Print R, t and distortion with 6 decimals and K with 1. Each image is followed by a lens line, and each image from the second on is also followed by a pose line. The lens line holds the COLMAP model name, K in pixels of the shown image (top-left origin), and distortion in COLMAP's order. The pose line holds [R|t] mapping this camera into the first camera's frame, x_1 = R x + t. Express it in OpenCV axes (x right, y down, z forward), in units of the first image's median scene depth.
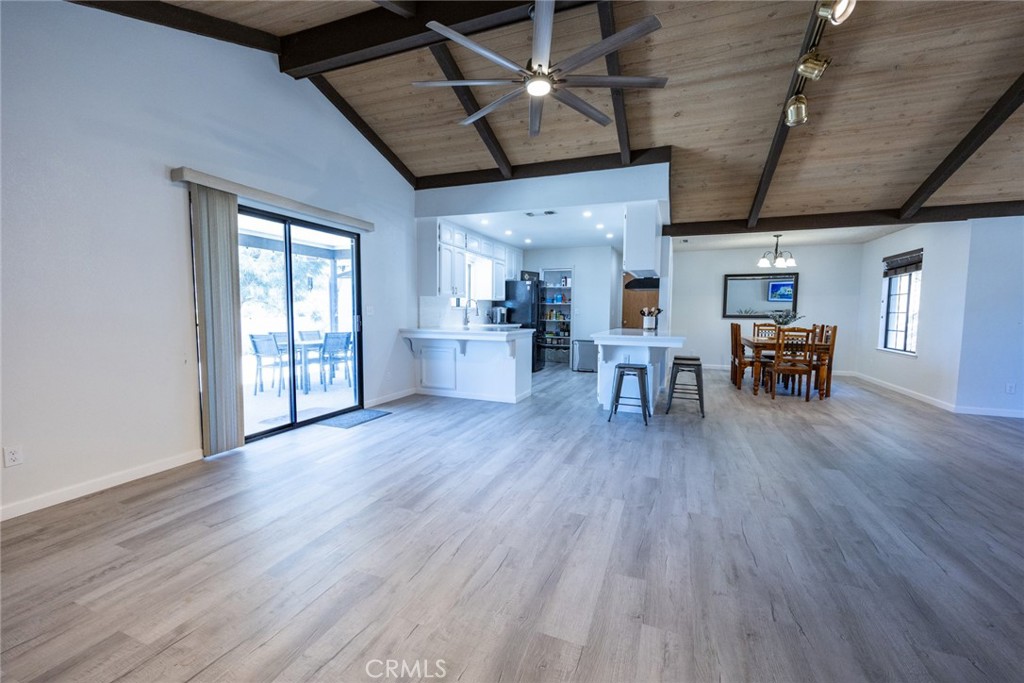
lens RADIAL K [[418.1, 0, 513.3], [0, 418.1, 342.3], [0, 0, 1]] dist [0.007298, 0.000237]
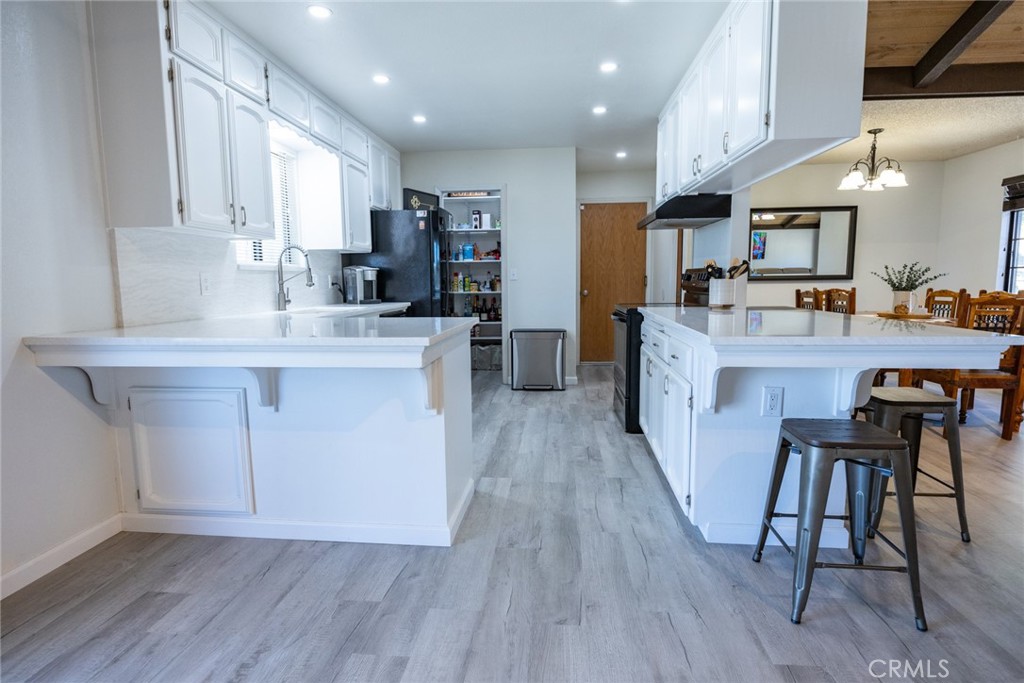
lens RADIAL K [[523.9, 0, 510.9], [0, 523.9, 340.2], [0, 0, 1]] dist [-0.004600, -0.002143]
pose [[0.959433, -0.050641, 0.277353, -0.053195], [0.039117, 0.998132, 0.046929, -0.034353], [-0.279211, -0.034176, 0.959621, 0.568024]]
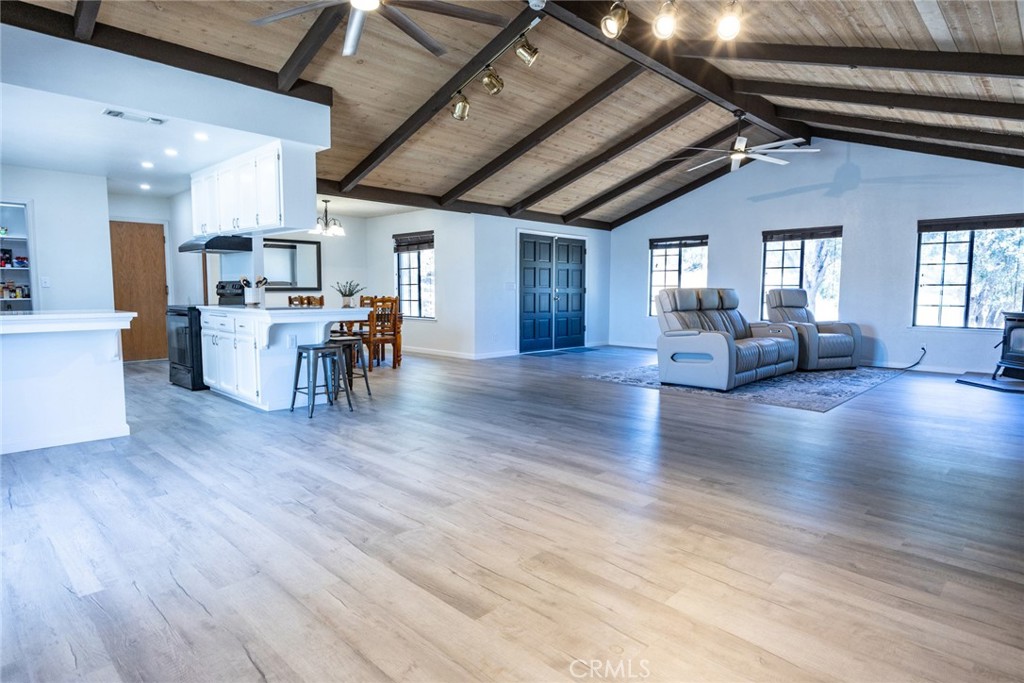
lens RADIAL K [[571.4, 0, 511.9], [0, 571.4, 342.3], [0, 0, 1]] dist [-0.001538, -0.000187]
pose [[0.383382, -0.089897, 0.919204, -0.494779], [0.069050, 0.995256, 0.068535, -0.001859], [-0.921005, 0.037196, 0.387771, 0.179450]]
